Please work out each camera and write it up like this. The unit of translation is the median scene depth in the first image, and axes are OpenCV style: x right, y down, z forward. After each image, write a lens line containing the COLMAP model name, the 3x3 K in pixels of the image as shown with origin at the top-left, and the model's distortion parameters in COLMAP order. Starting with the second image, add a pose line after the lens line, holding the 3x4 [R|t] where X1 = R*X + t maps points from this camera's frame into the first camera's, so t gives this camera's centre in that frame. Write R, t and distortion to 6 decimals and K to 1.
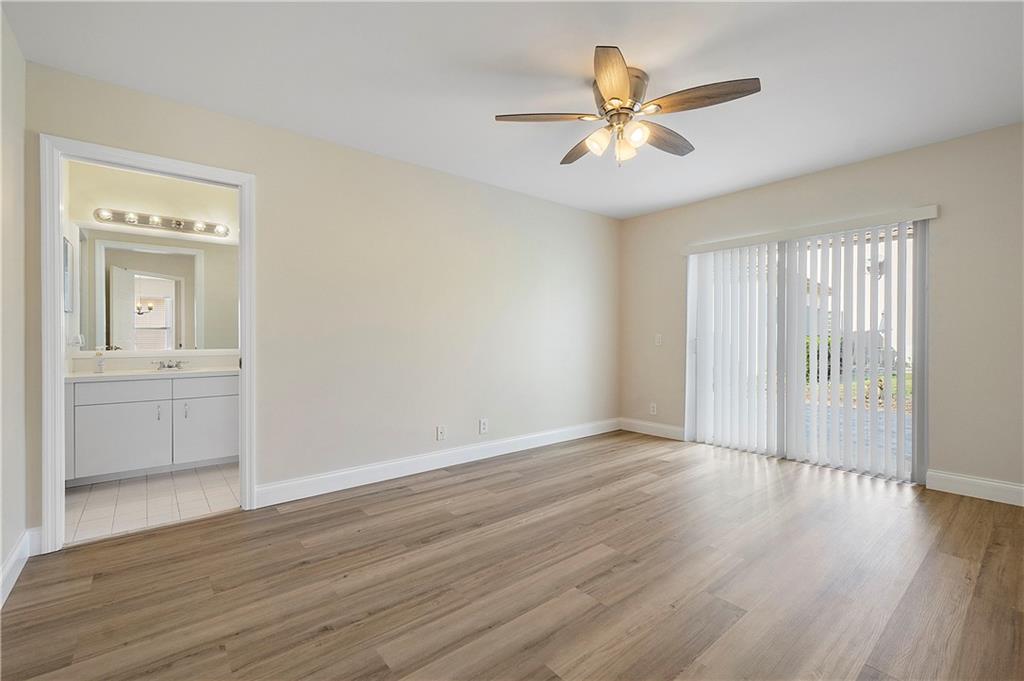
lens RADIAL K [[442.0, 0, 509.8], [0, 442.0, 337.5], [0, 0, 1]] dist [-0.006527, 0.001136]
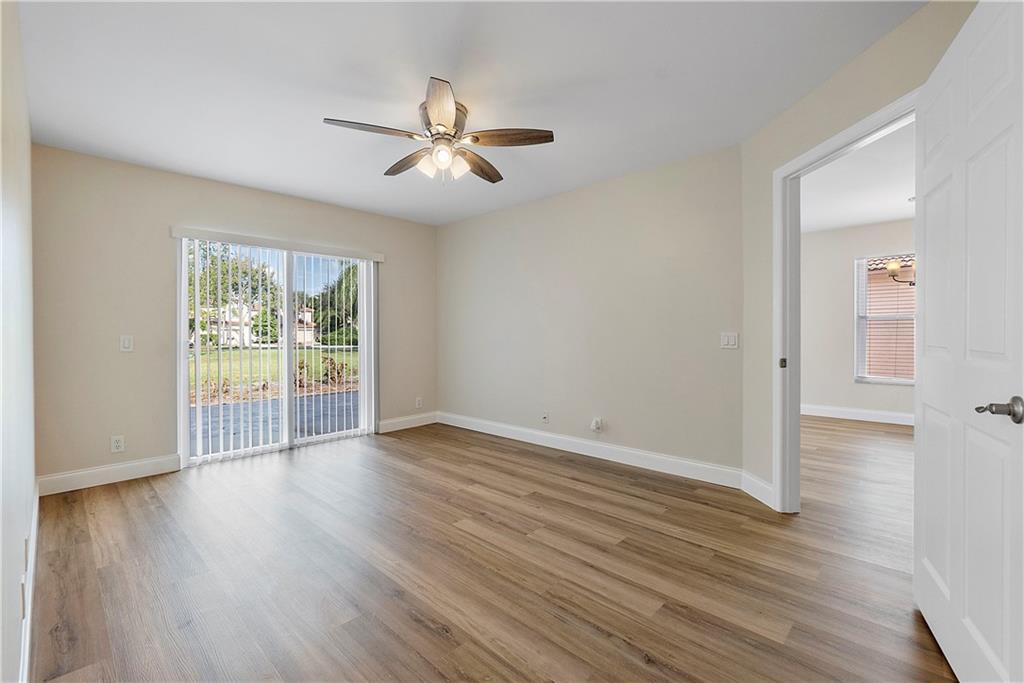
lens RADIAL K [[442.0, 0, 509.8], [0, 442.0, 338.5], [0, 0, 1]] dist [-0.006527, 0.001136]
pose [[-0.118901, -0.008268, 0.992872, -0.683157], [0.010606, 0.999898, 0.009596, -0.005897], [-0.992849, 0.011671, -0.118801, 0.741018]]
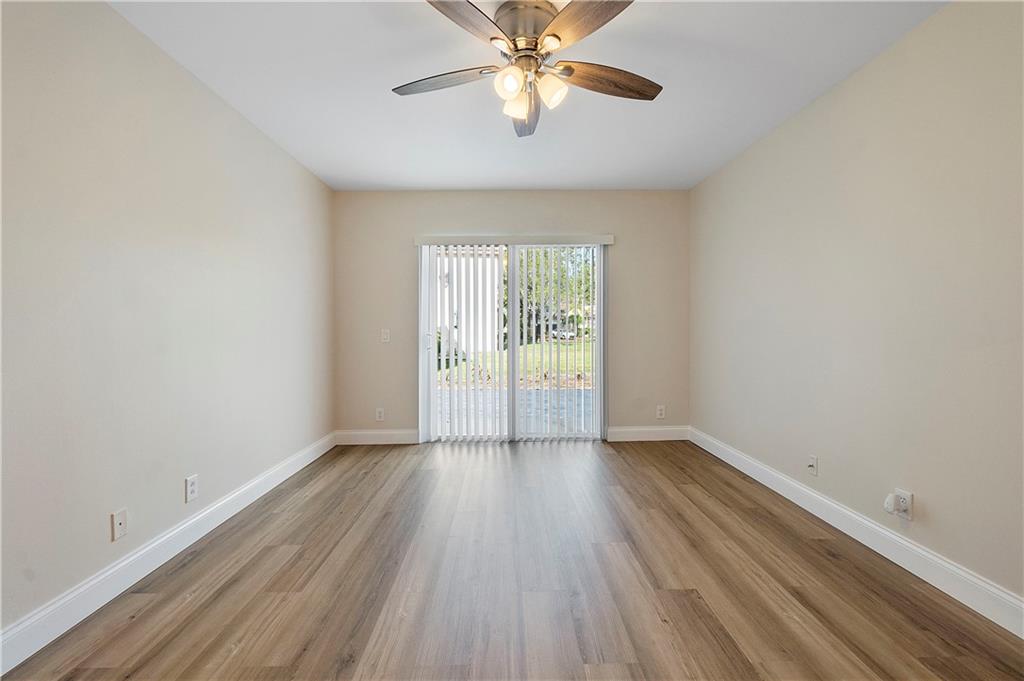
lens RADIAL K [[442.0, 0, 509.8], [0, 442.0, 337.5], [0, 0, 1]] dist [-0.006527, 0.001136]
pose [[0.621991, -0.015708, 0.782867, -0.319106], [0.009475, 0.999877, 0.012534, -0.001192], [-0.782967, -0.000379, 0.622063, 0.394371]]
